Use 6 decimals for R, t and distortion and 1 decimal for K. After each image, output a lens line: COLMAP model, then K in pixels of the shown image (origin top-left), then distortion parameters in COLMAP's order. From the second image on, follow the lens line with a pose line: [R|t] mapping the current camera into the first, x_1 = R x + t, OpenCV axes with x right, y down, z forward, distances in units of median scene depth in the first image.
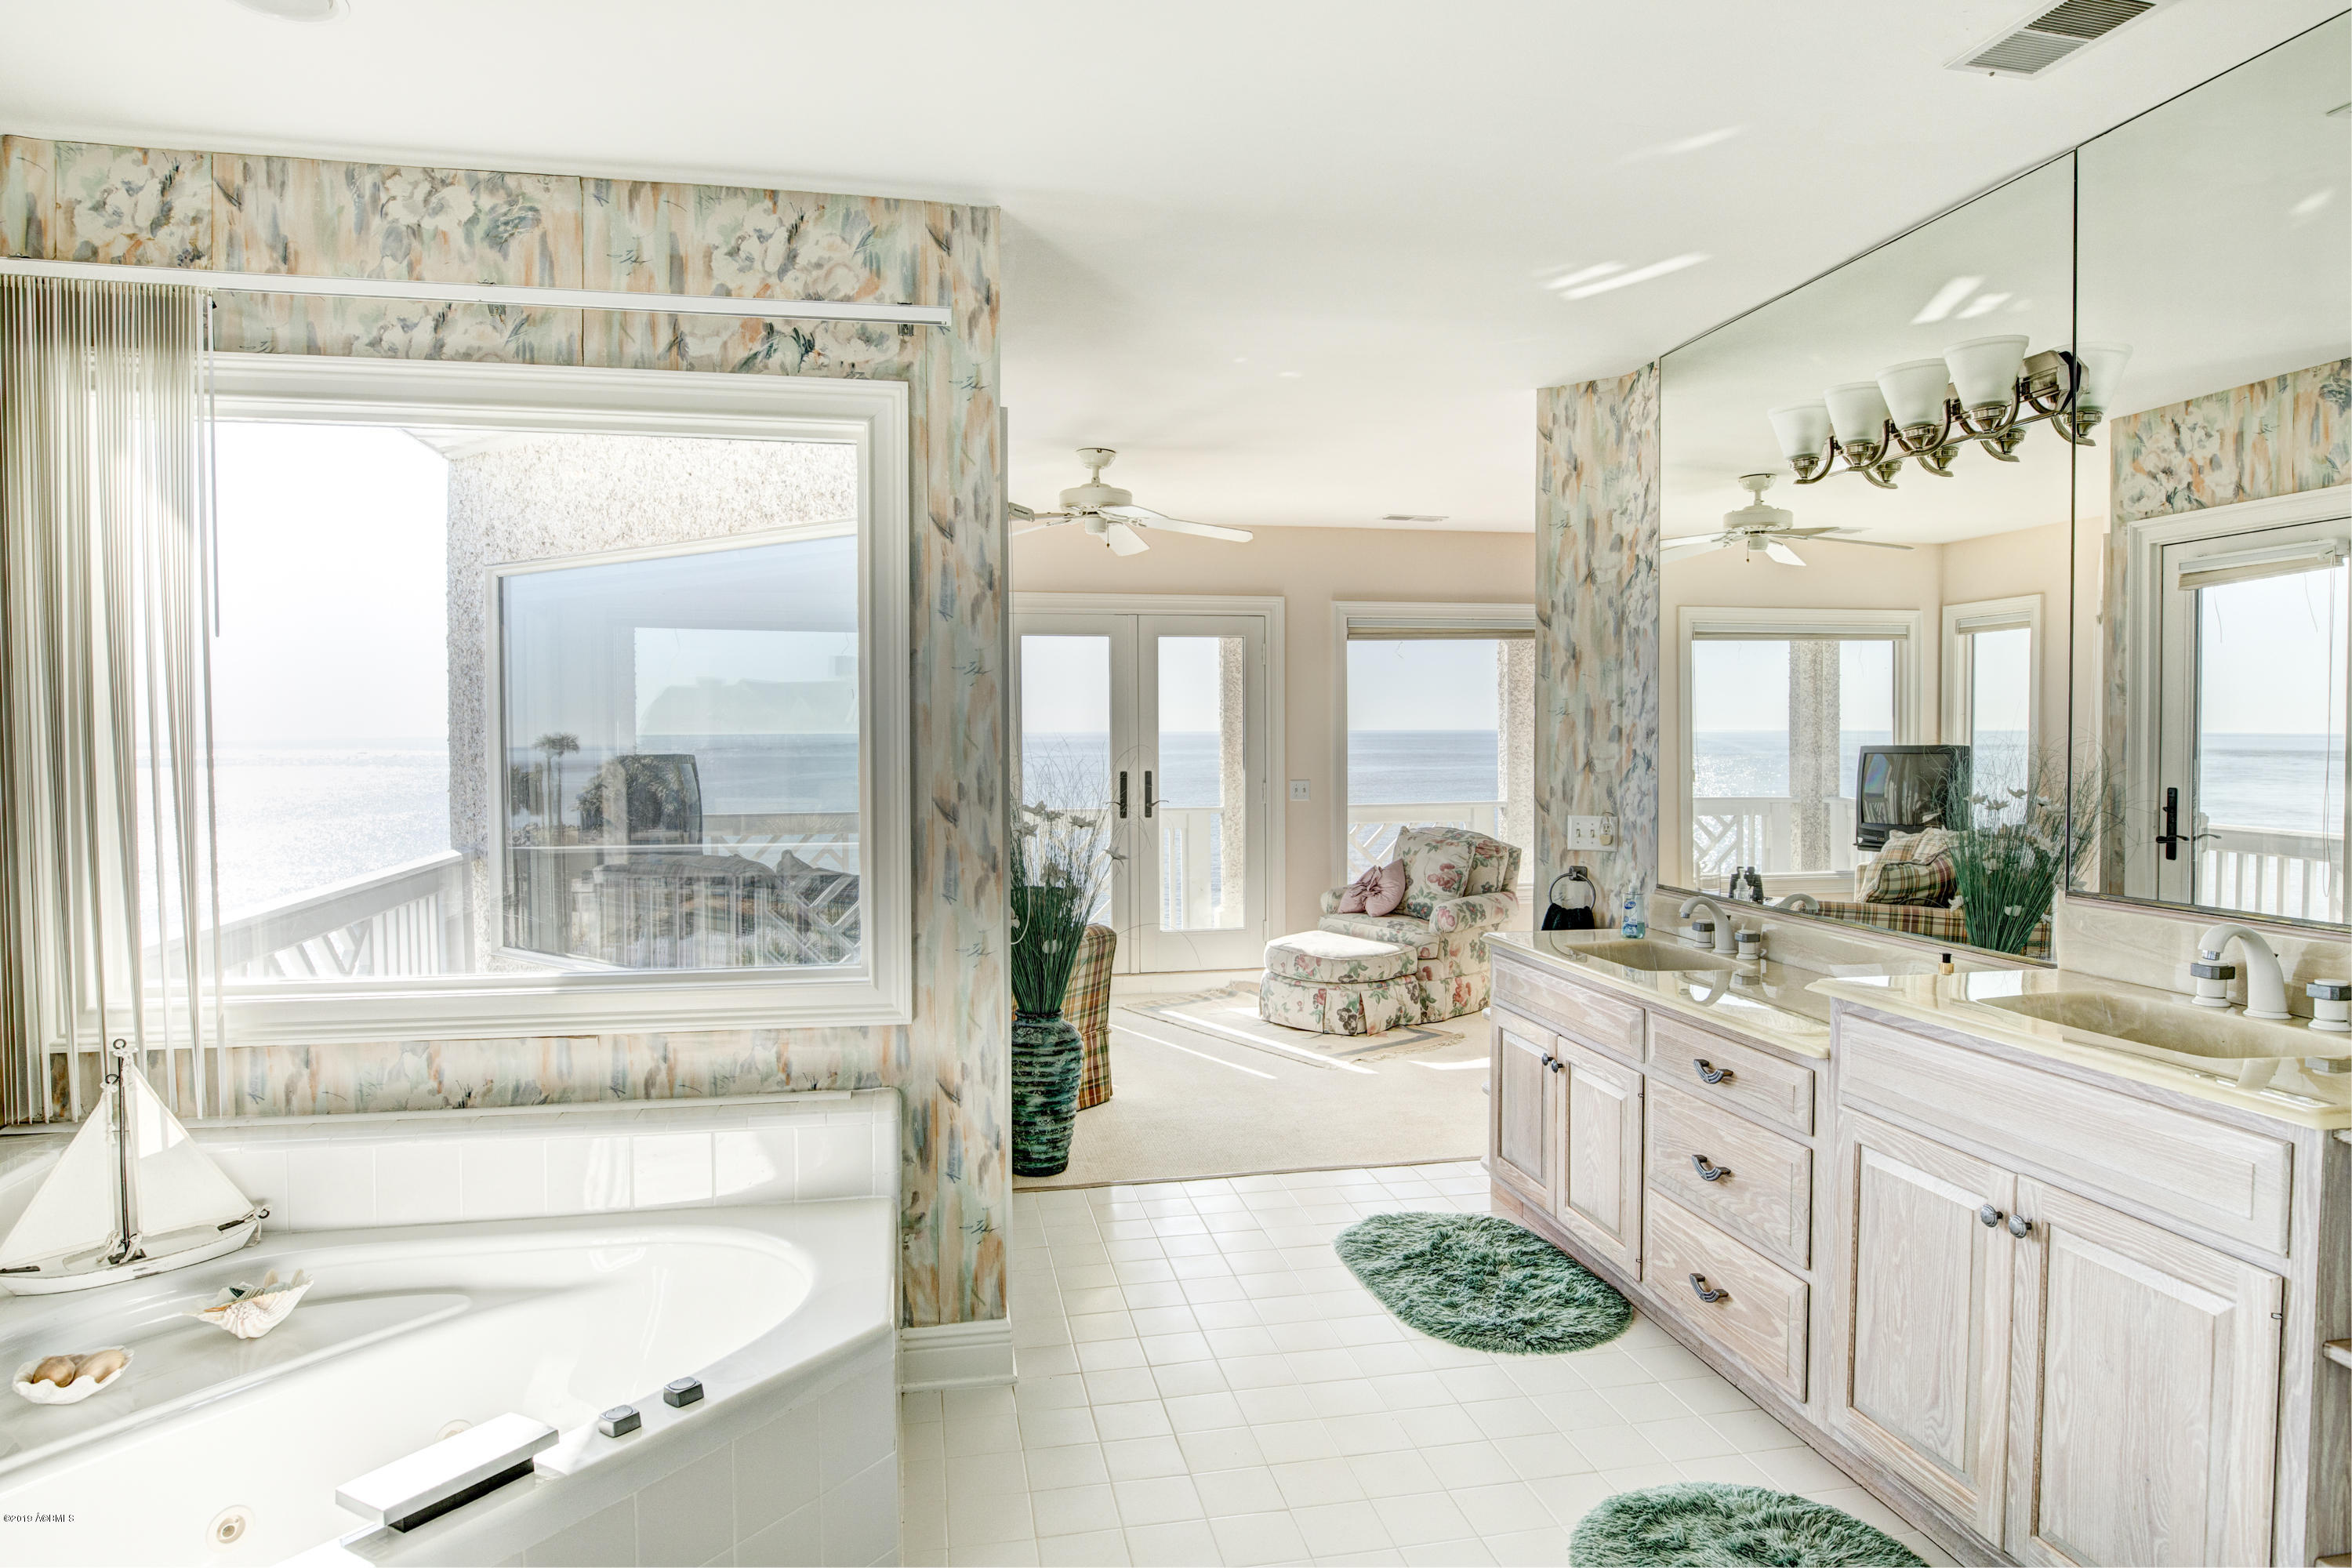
lens RADIAL K [[1407.5, 0, 1176.0], [0, 1407.5, 784.0], [0, 0, 1]] dist [-0.005579, -0.001758]
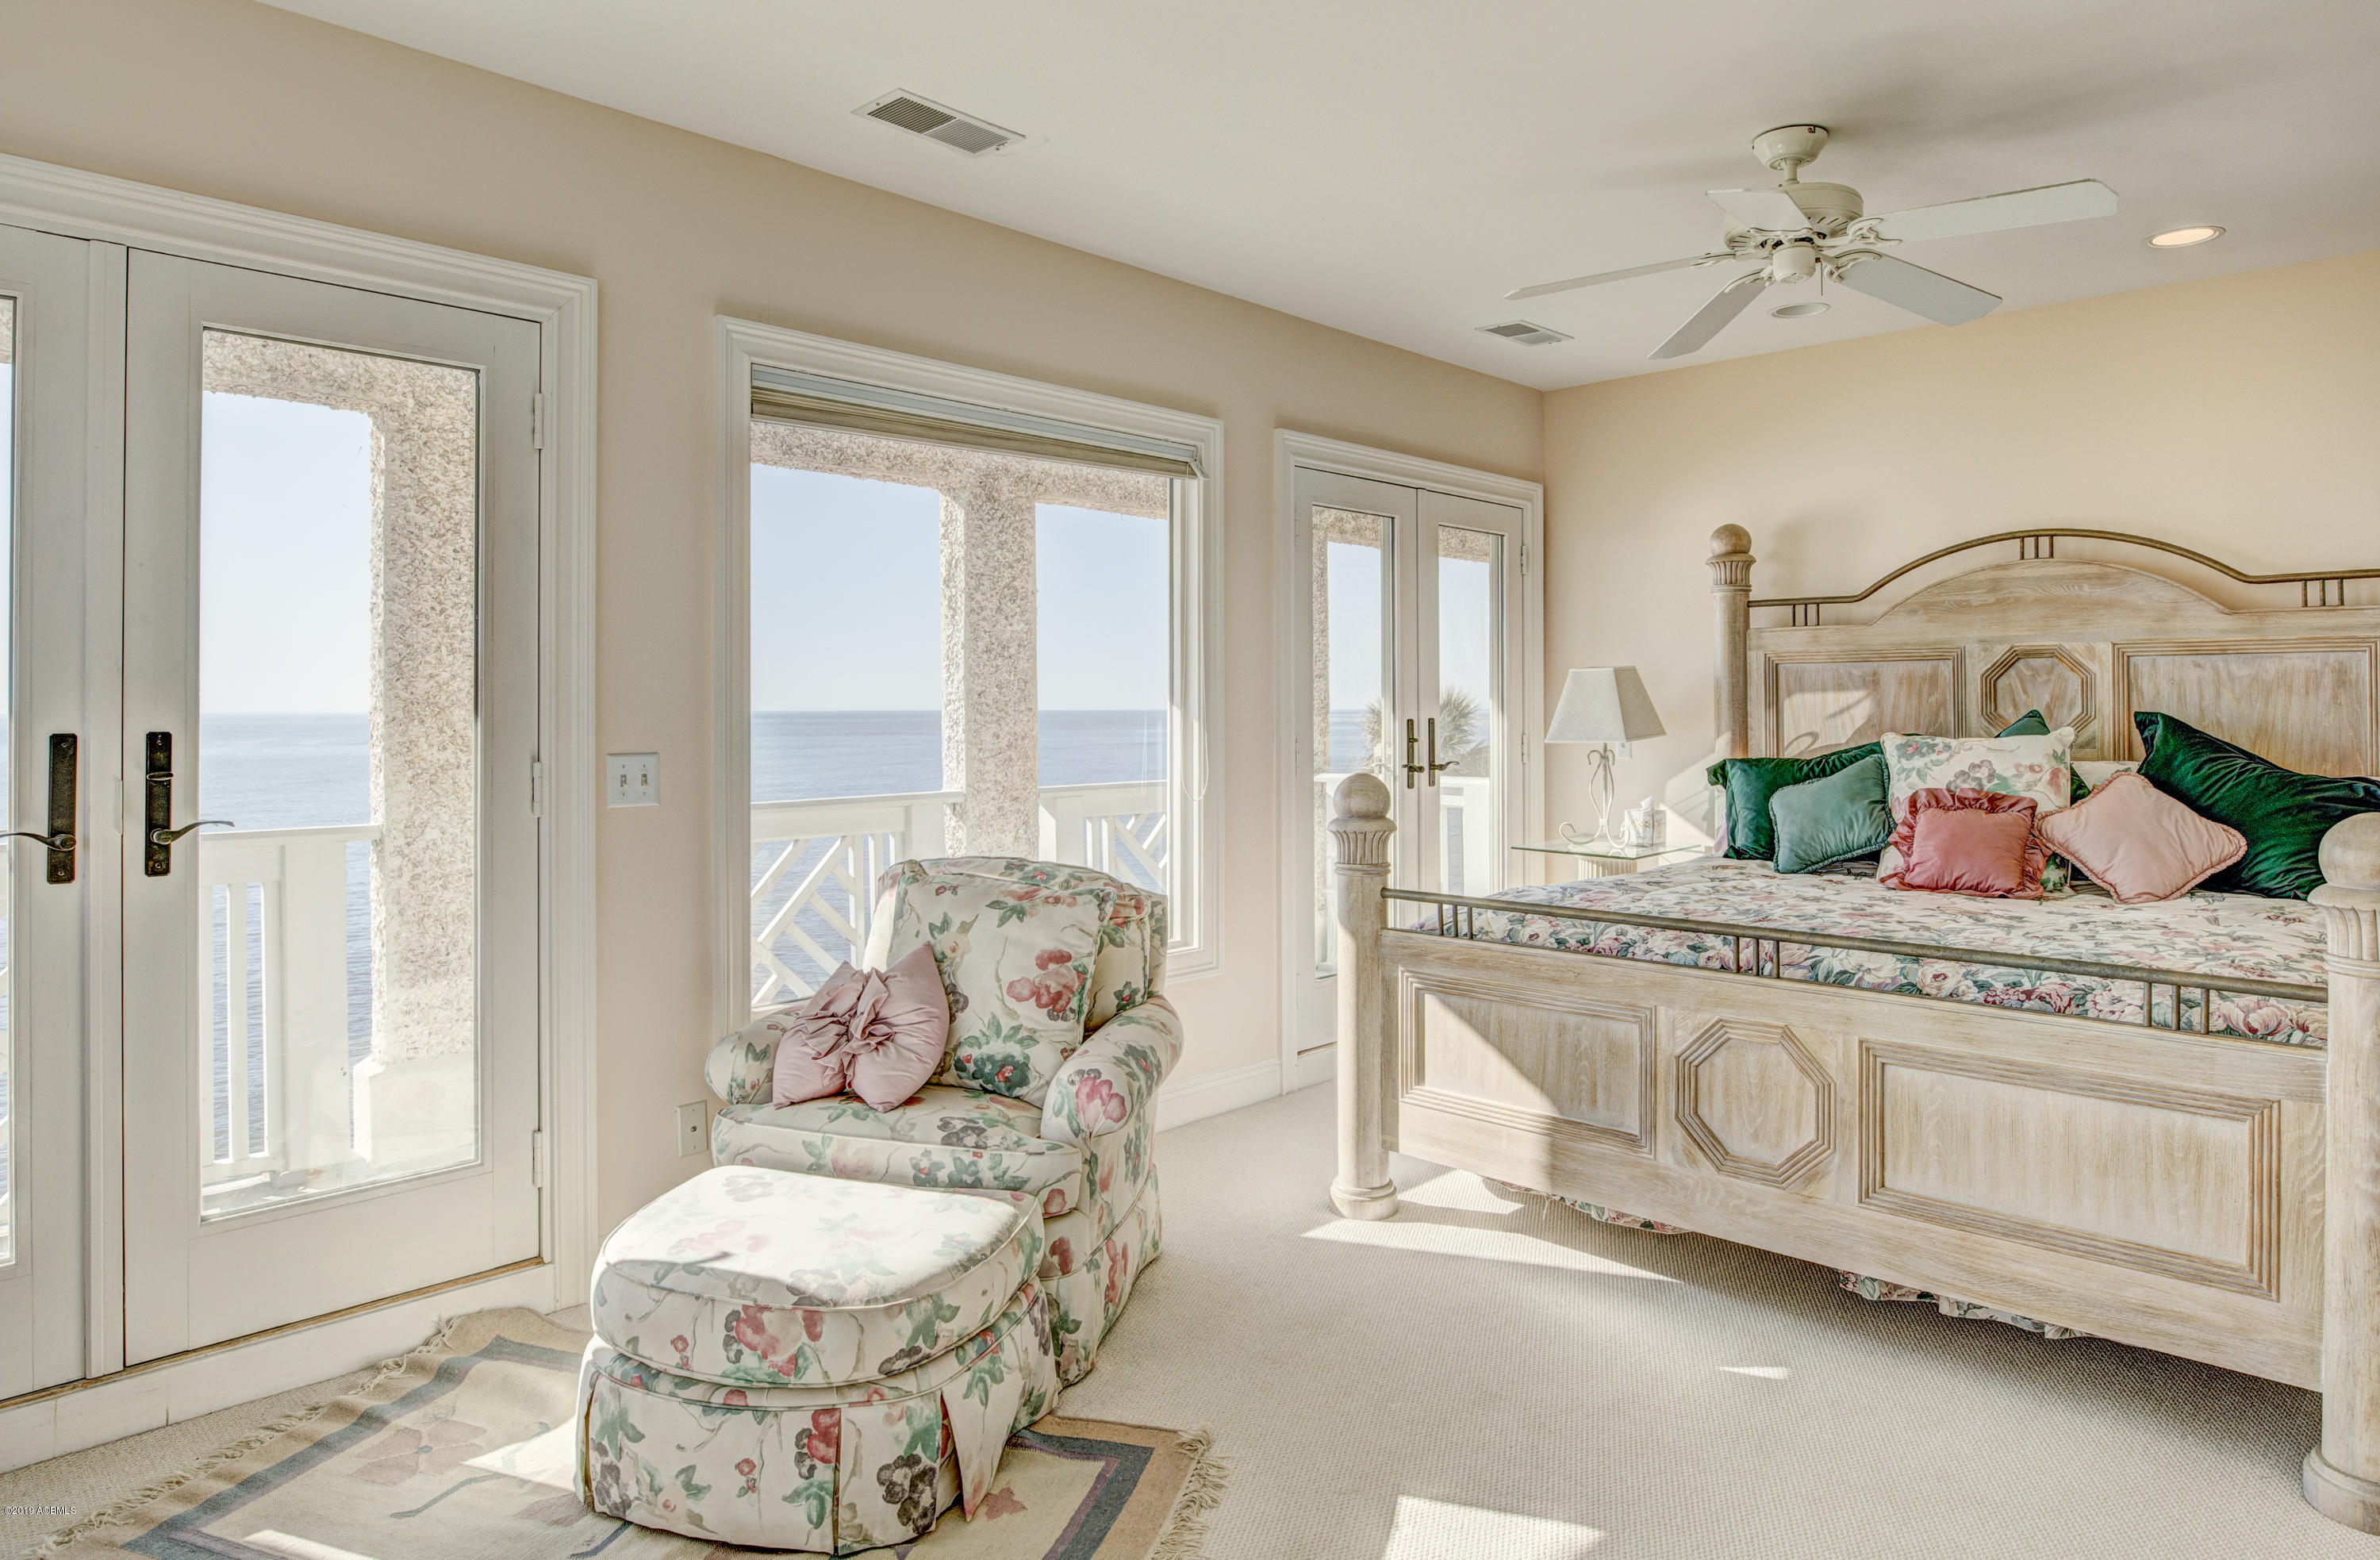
lens RADIAL K [[1415.6, 0, 1187.6], [0, 1415.6, 696.6], [0, 0, 1]] dist [-0.004746, -0.001830]
pose [[0.823752, 0.008238, 0.566890, -0.009449], [0.019540, 0.998888, -0.042910, 0.001235], [-0.566613, 0.046424, 0.822675, 0.632456]]
